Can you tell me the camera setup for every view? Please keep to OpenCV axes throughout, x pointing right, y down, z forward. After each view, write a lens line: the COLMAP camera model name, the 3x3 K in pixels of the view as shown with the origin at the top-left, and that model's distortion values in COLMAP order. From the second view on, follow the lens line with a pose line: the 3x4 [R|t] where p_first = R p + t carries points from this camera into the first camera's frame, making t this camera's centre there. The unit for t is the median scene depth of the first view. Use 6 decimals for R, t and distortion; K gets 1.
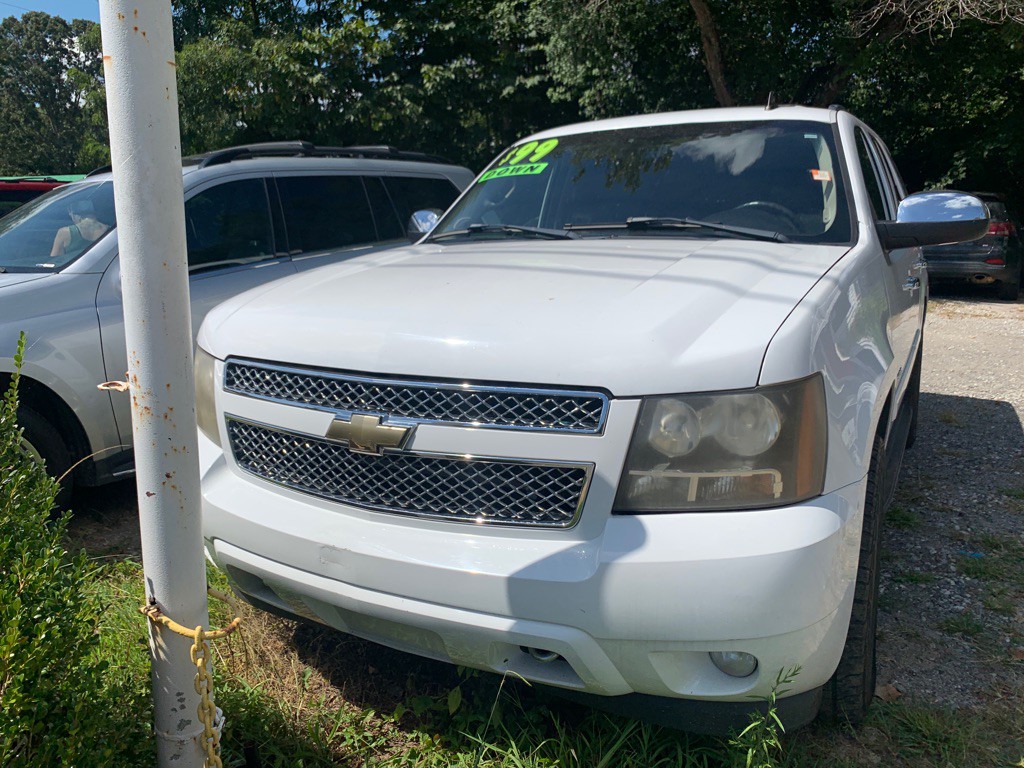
lens RADIAL K [[800.7, 0, 545.6], [0, 800.7, 382.1], [0, 0, 1]] dist [-0.004991, -0.040772]
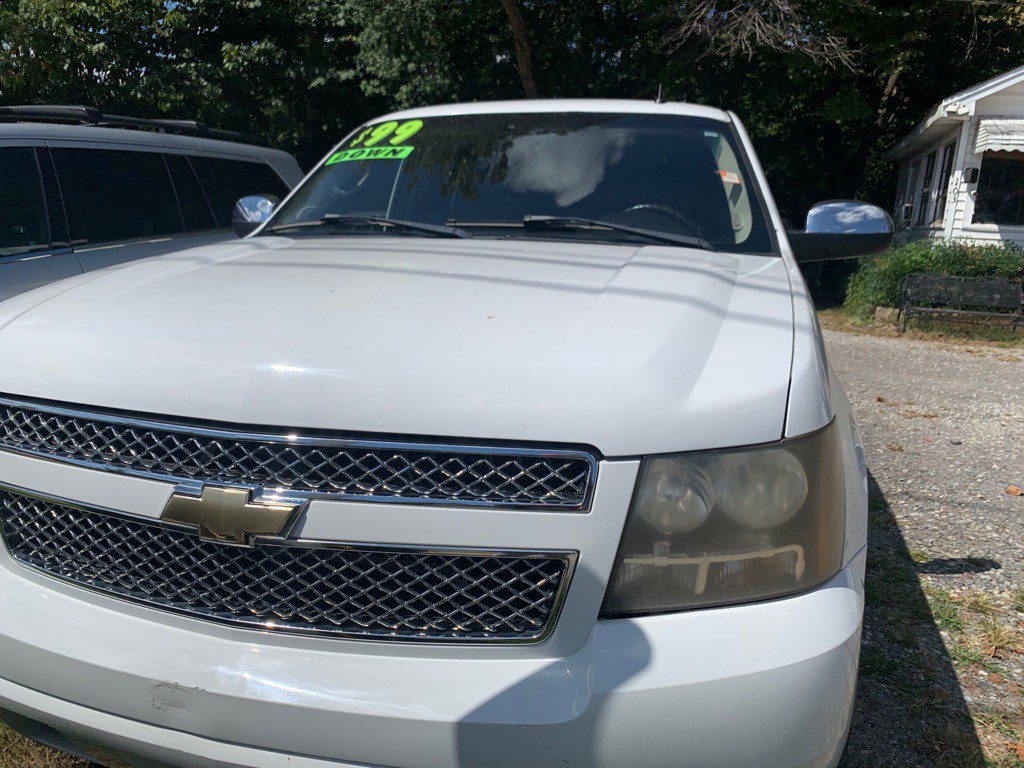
lens RADIAL K [[800.7, 0, 545.6], [0, 800.7, 382.1], [0, 0, 1]] dist [-0.004991, -0.040772]
pose [[0.970752, -0.004639, 0.240038, -0.079930], [0.005347, 0.999983, -0.002297, -0.028098], [-0.240023, 0.003513, 0.970761, 0.182241]]
